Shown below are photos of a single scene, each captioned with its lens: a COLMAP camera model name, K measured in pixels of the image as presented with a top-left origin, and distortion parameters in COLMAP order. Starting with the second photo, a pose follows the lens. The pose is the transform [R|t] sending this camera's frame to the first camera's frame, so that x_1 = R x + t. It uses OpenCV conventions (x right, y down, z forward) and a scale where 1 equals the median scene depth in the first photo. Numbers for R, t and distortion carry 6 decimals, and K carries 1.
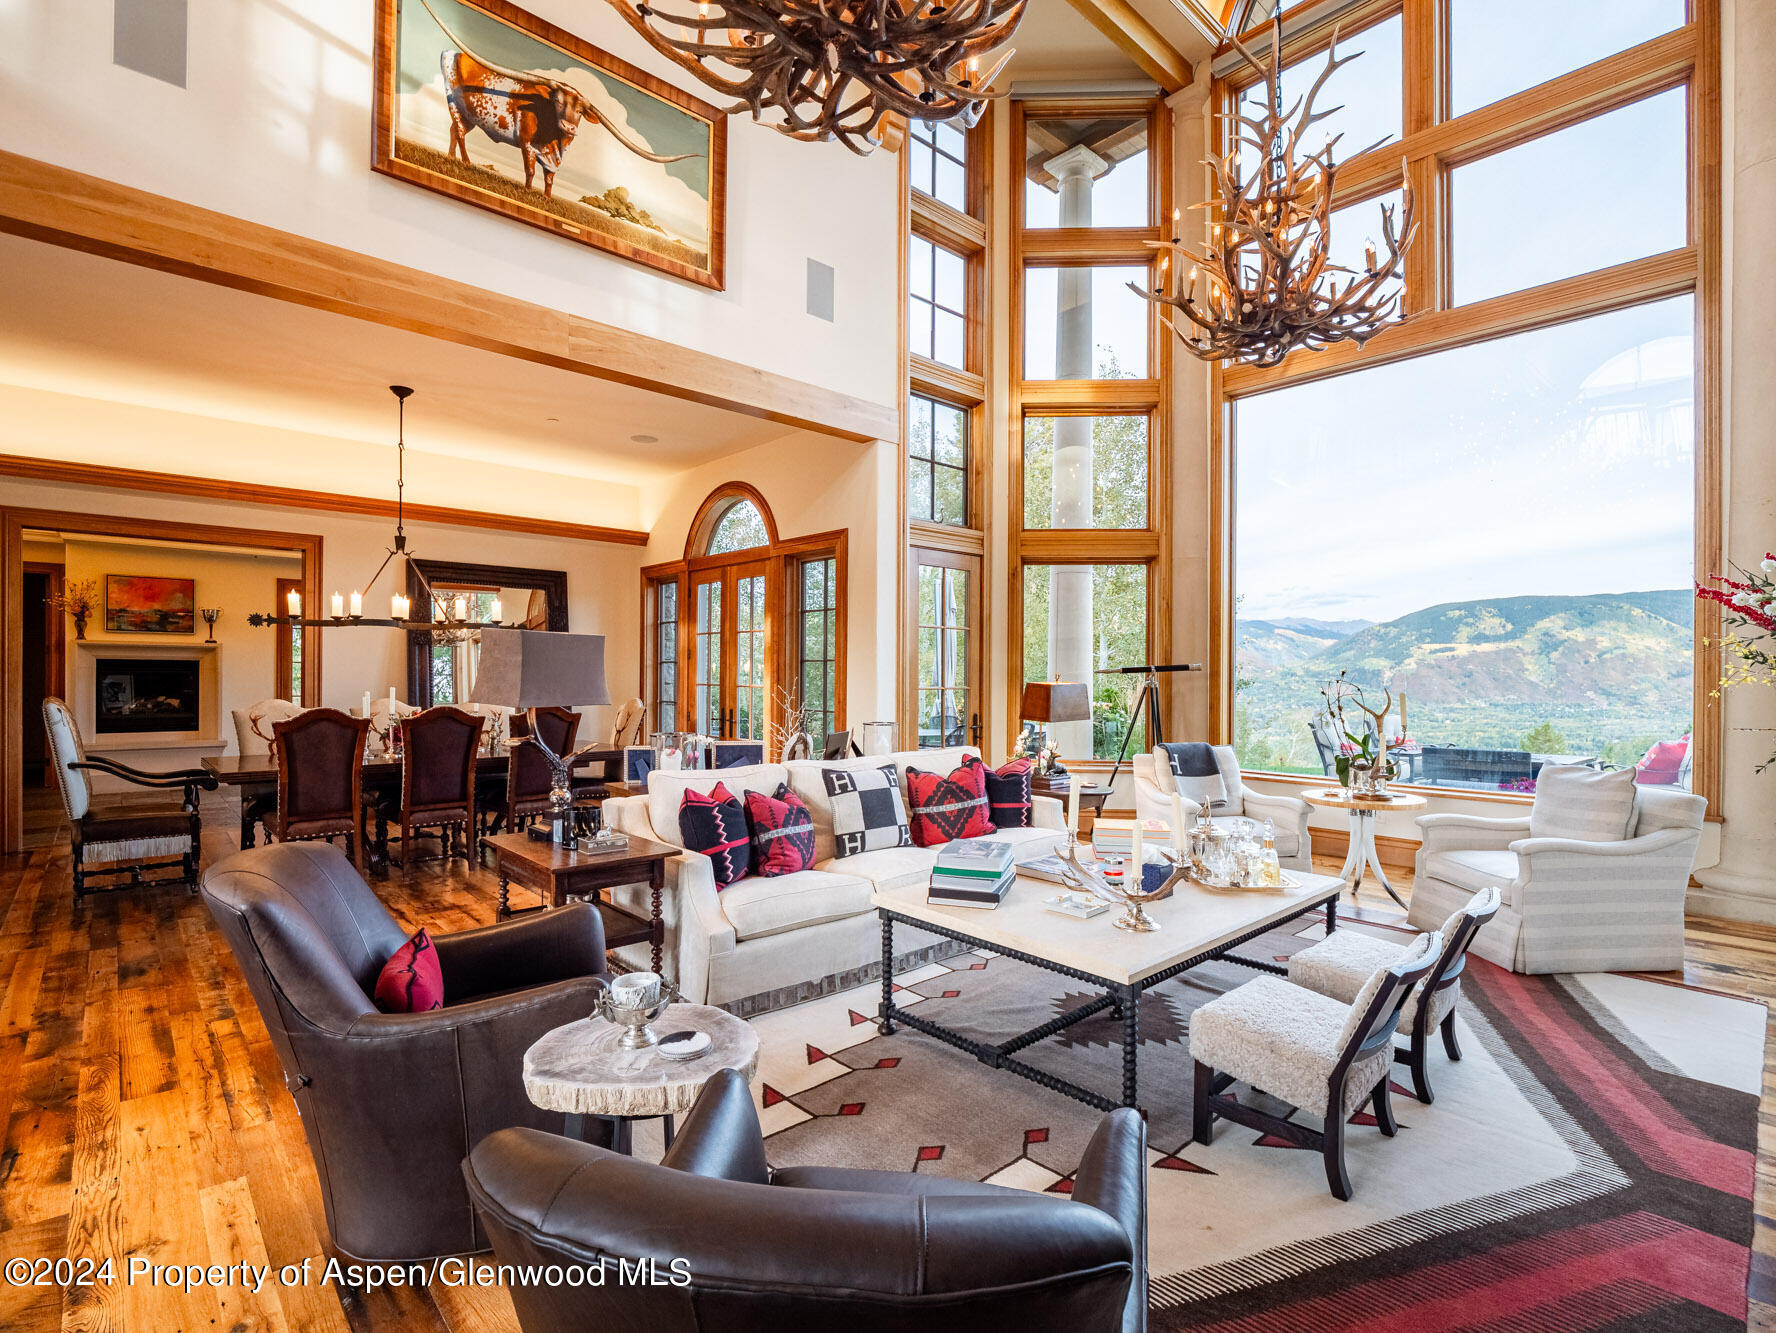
lens RADIAL K [[849.2, 0, 888.0], [0, 849.2, 666.5], [0, 0, 1]] dist [0.001746, -0.008838]
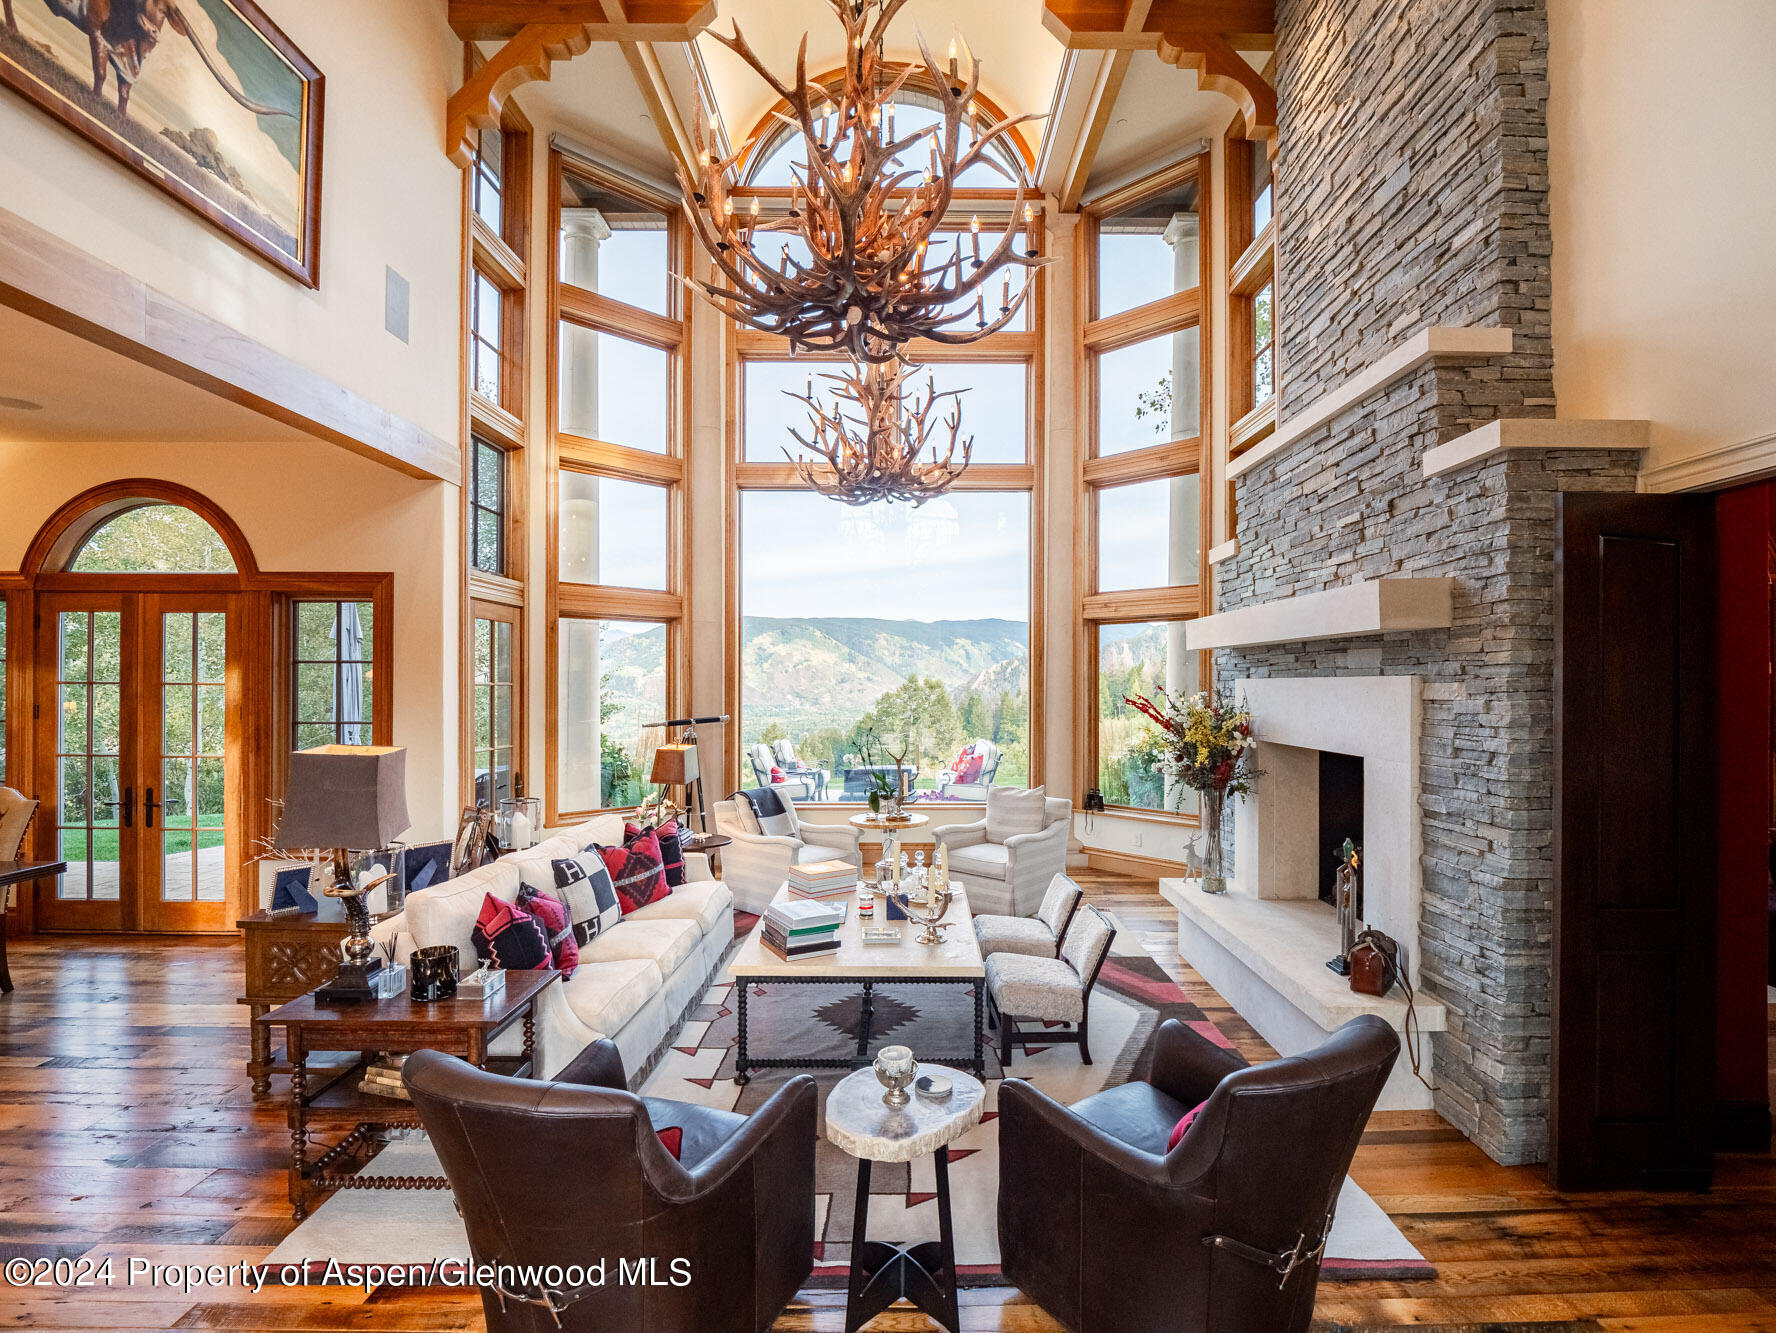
lens RADIAL K [[863.0, 0, 905.2], [0, 863.0, 669.3], [0, 0, 1]] dist [-0.004303, 0.000066]
pose [[0.676079, 0.007992, 0.736786, -0.416666], [-0.004569, 0.999967, -0.006654, -0.073421], [-0.736815, 0.001133, 0.676093, 0.022508]]
